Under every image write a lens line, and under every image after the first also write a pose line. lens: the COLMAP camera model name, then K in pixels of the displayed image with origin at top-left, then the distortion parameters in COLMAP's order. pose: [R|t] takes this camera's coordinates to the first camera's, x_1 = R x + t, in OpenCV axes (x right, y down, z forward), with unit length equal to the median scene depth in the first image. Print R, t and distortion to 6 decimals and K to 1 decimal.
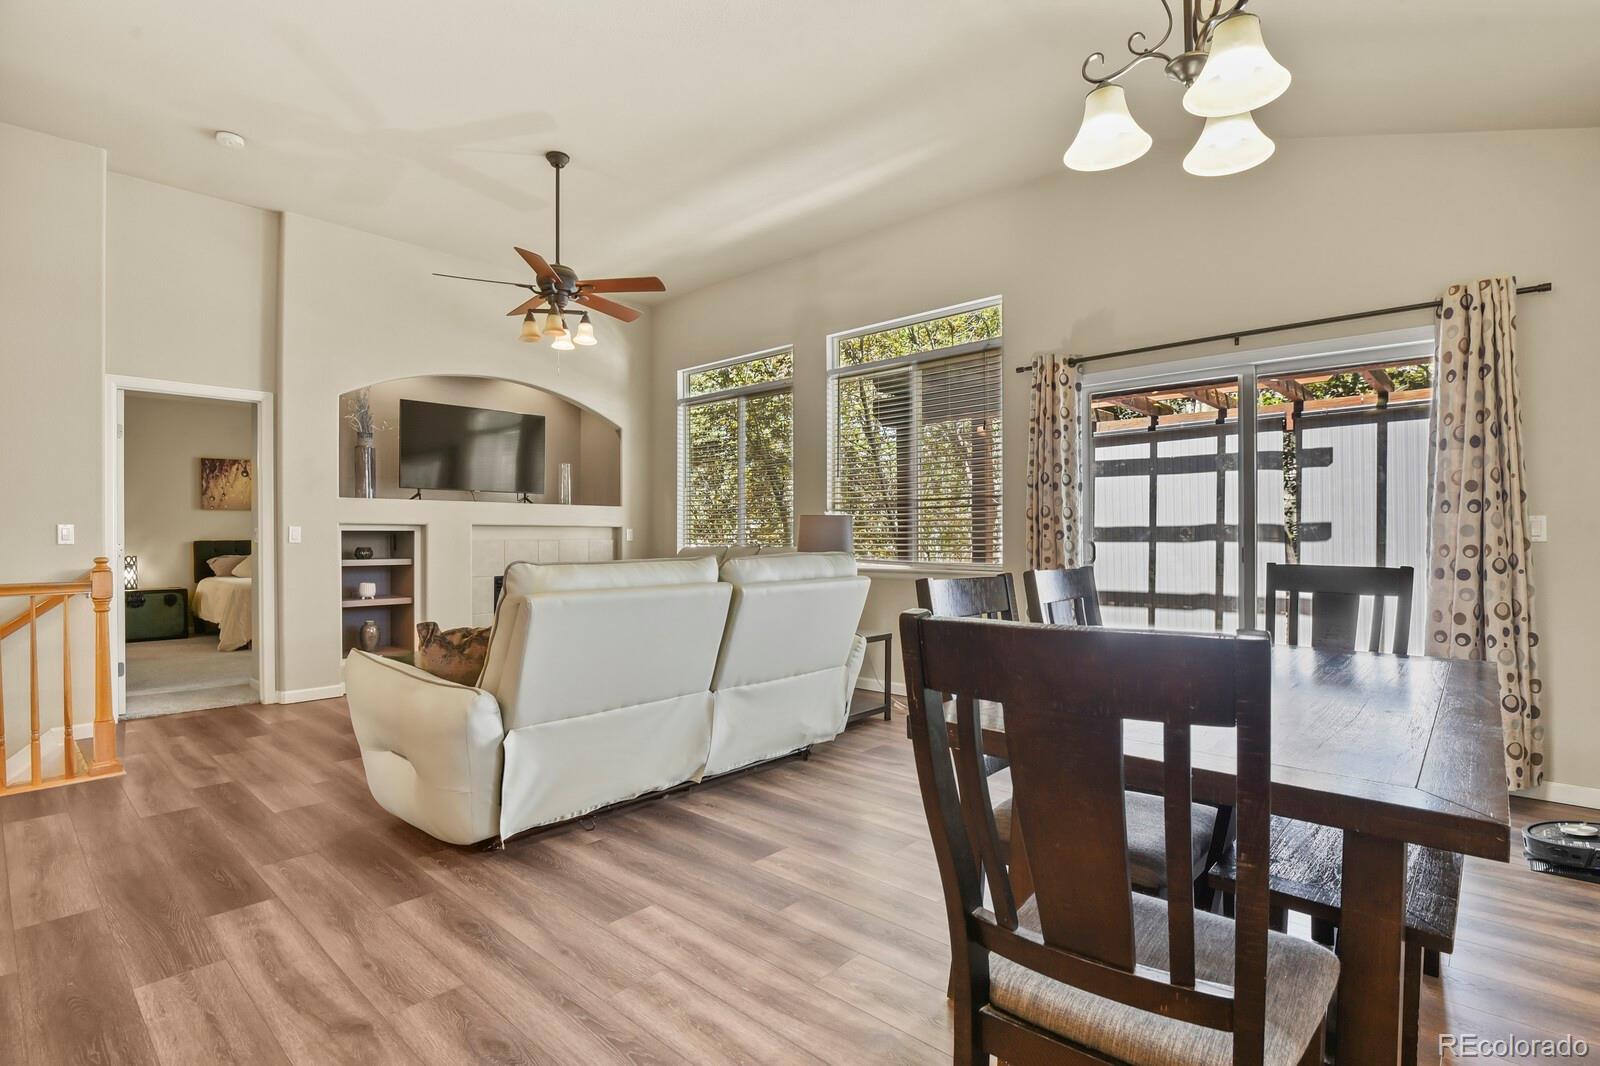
lens RADIAL K [[774.3, 0, 803.0], [0, 774.3, 539.4], [0, 0, 1]] dist [-0.008346, -0.006260]
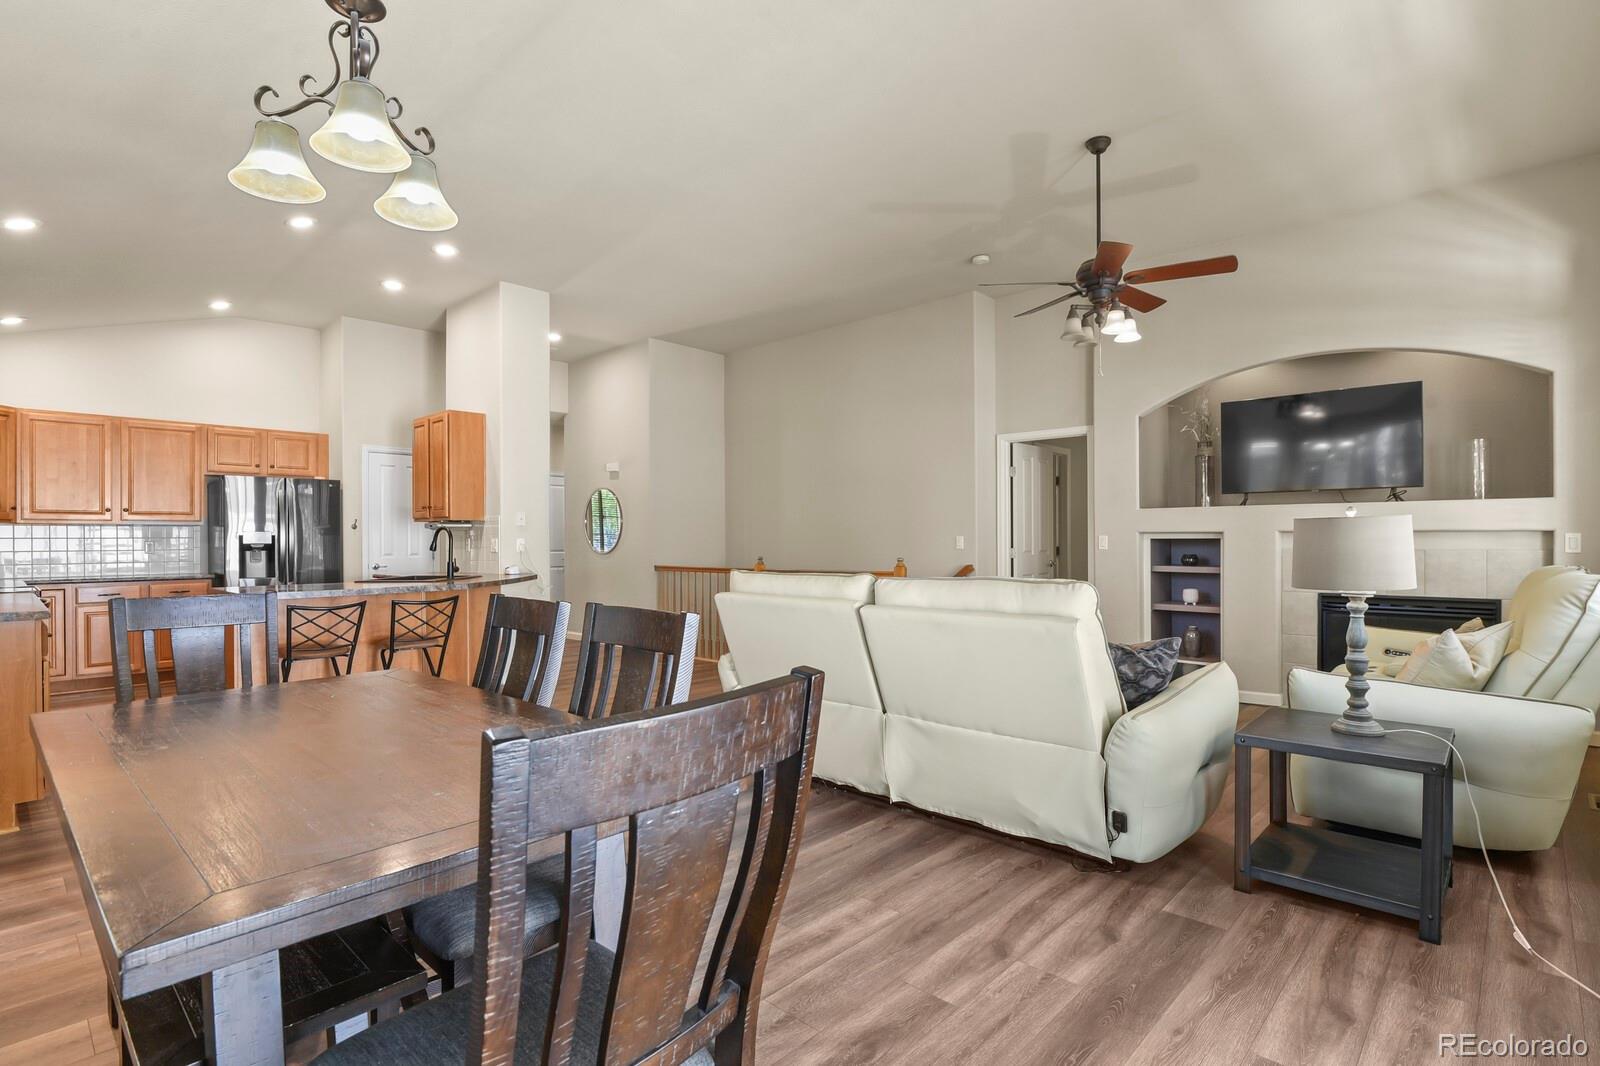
lens RADIAL K [[774.3, 0, 803.0], [0, 774.3, 539.4], [0, 0, 1]] dist [-0.008346, -0.006260]
pose [[-0.015289, 0.003638, -0.999877, 0.745664], [0.001152, 0.999993, 0.003621, -0.022553], [0.999882, -0.001096, -0.015293, 0.787359]]
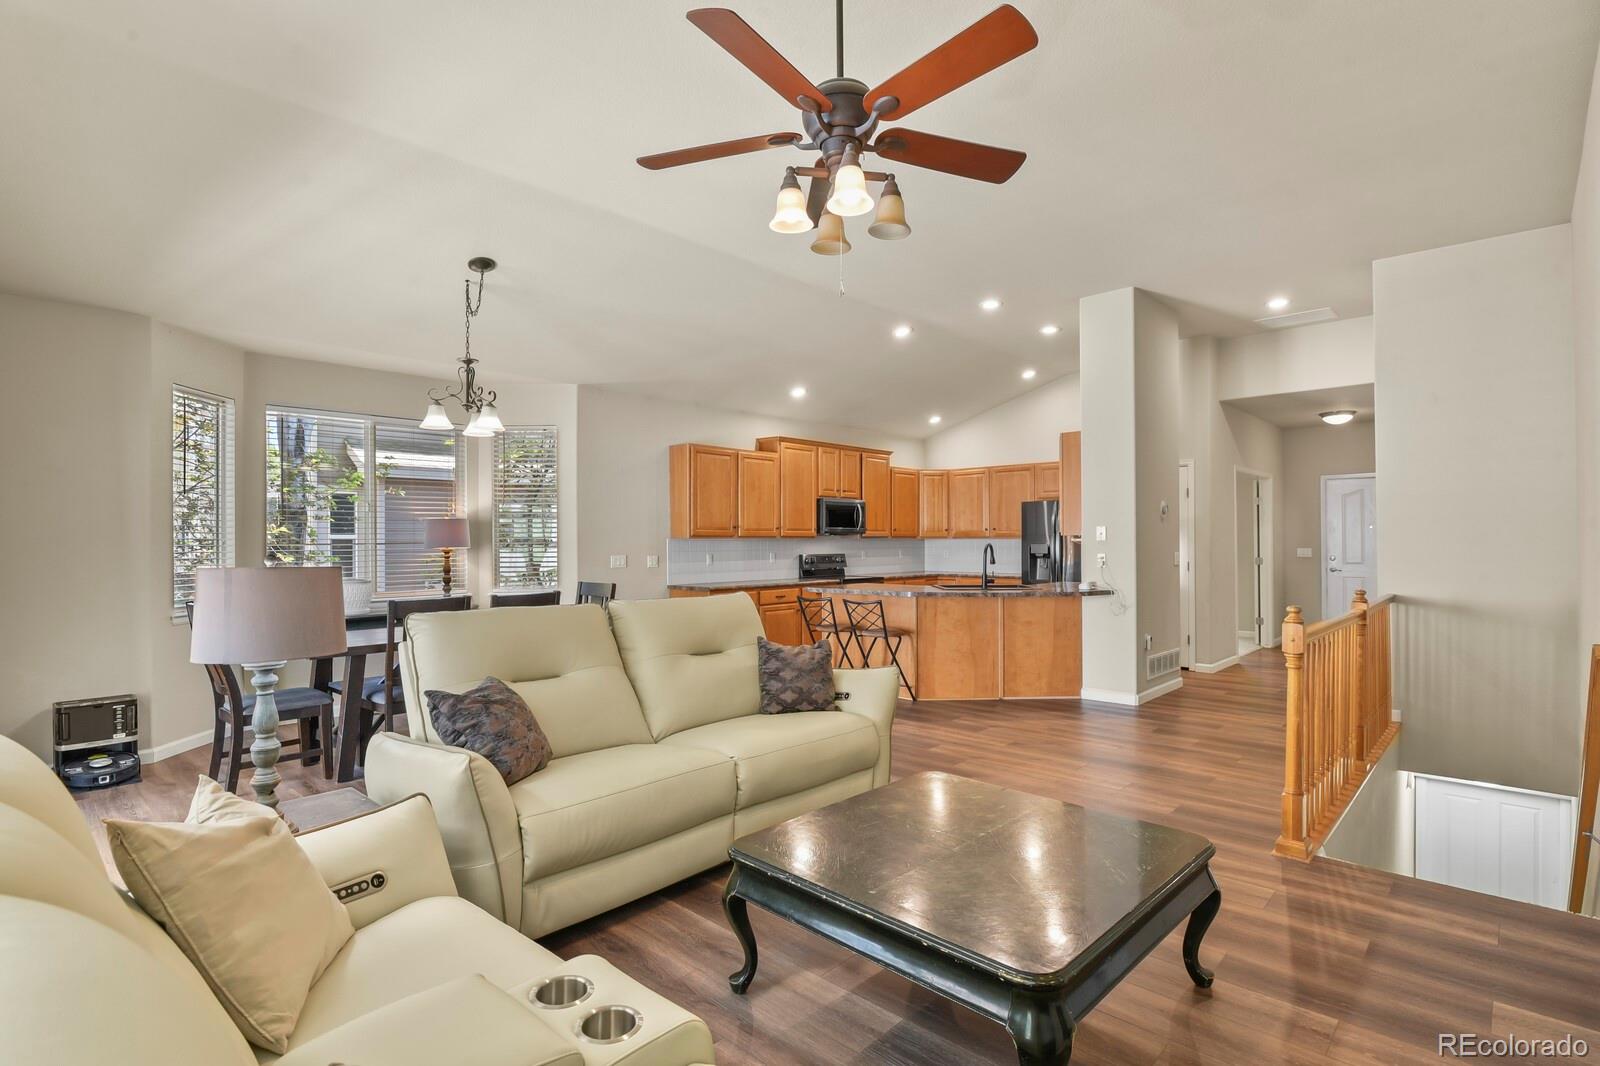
lens RADIAL K [[774.3, 0, 803.0], [0, 774.3, 539.4], [0, 0, 1]] dist [-0.008346, -0.006260]
pose [[-0.999886, 0.009483, 0.011741, -0.355315], [0.009492, 0.999955, 0.000758, -0.057884], [-0.011734, 0.000869, -0.999931, 1.826396]]
